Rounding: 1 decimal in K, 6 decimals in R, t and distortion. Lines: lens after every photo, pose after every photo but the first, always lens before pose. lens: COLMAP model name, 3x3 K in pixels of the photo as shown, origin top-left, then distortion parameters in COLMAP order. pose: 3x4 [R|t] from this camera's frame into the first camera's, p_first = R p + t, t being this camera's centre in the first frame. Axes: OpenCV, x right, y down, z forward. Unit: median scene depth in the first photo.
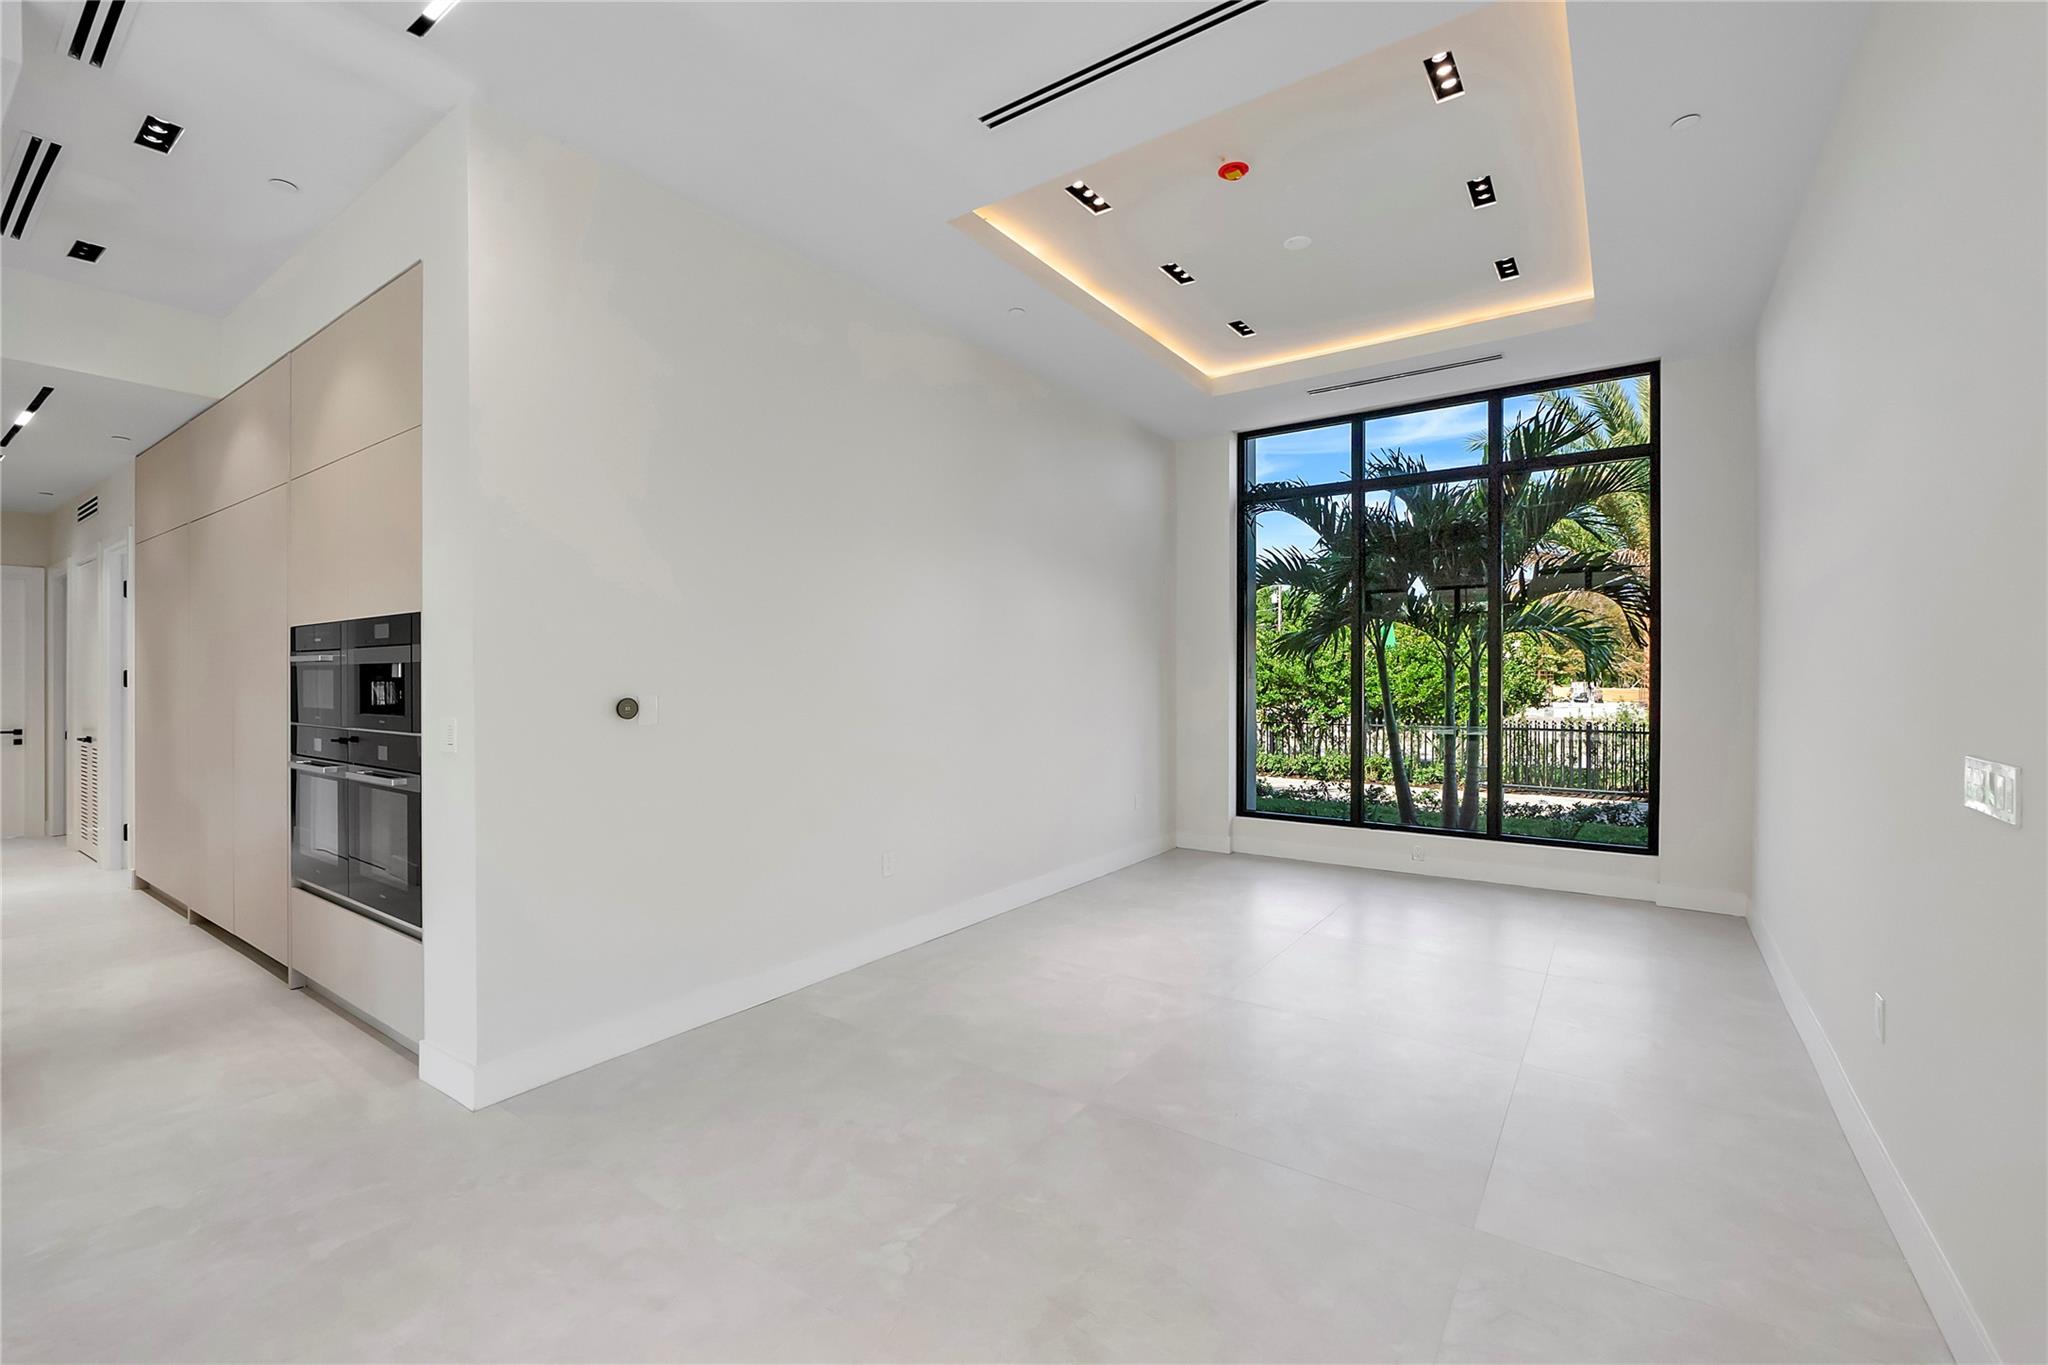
lens RADIAL K [[870.3, 0, 1025.2], [0, 870.3, 681.4], [0, 0, 1]] dist [-0.003364, -0.001009]
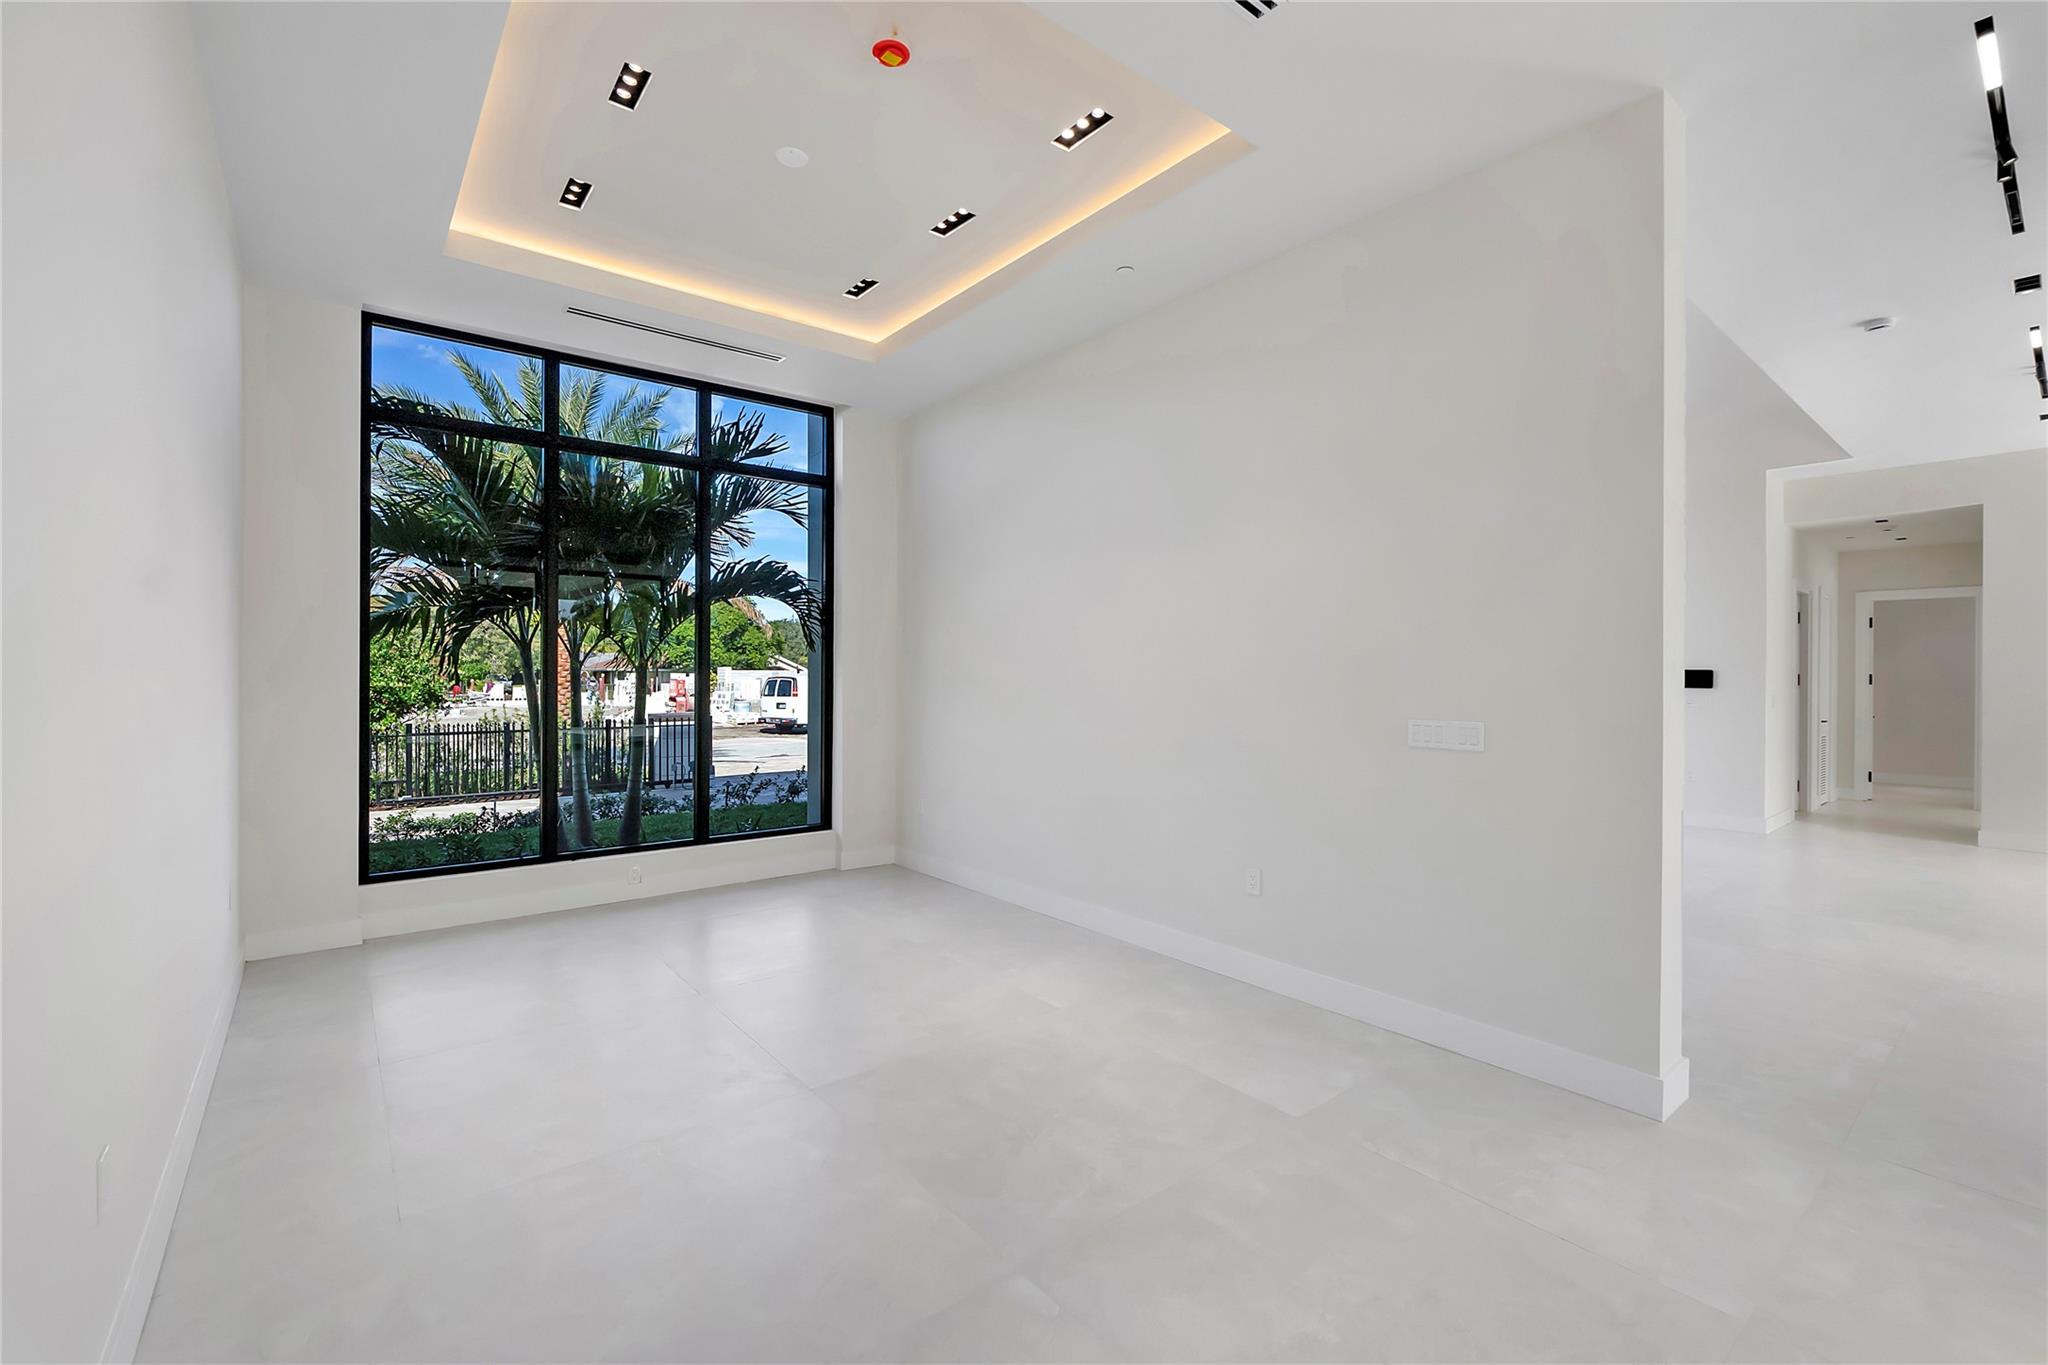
lens RADIAL K [[870.3, 0, 1010.4], [0, 870.3, 674.7], [0, 0, 1]] dist [-0.003364, -0.001009]
pose [[0.274032, 0.003983, 0.961712, -0.272603], [0.003965, 0.999978, -0.005271, -0.000146], [-0.961712, 0.005257, 0.274011, 0.359405]]
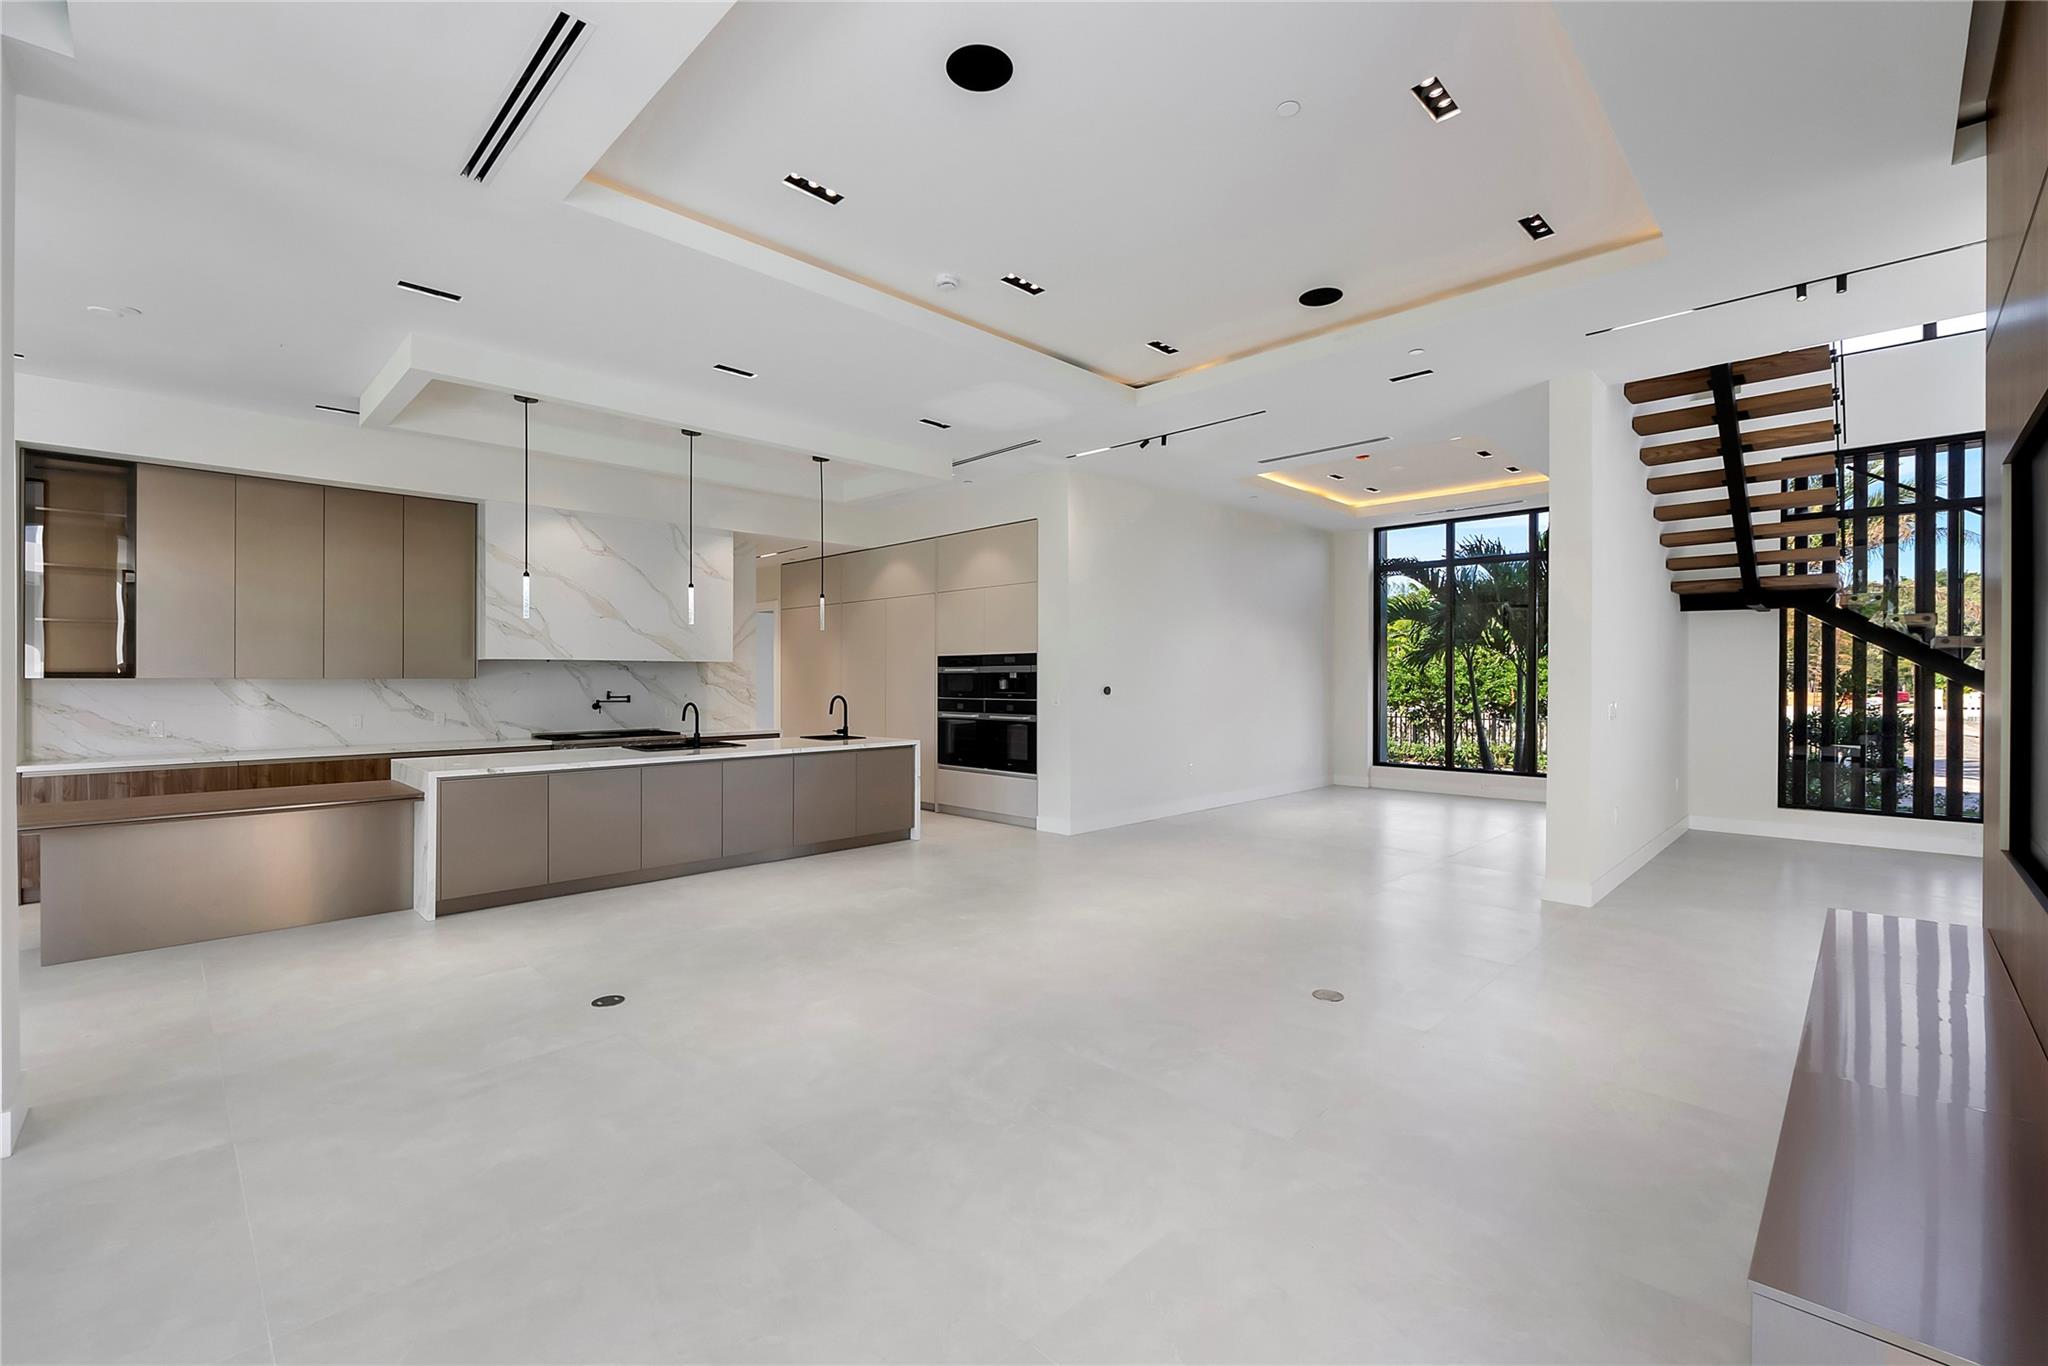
lens RADIAL K [[870.3, 0, 1018.0], [0, 870.3, 672.8], [0, 0, 1]] dist [-0.003364, -0.001009]
pose [[0.985868, 0.003936, -0.167480, -0.142357], [-0.005599, 0.999940, -0.009458, 0.002125], [0.167432, 0.010262, 0.985830, -0.729586]]
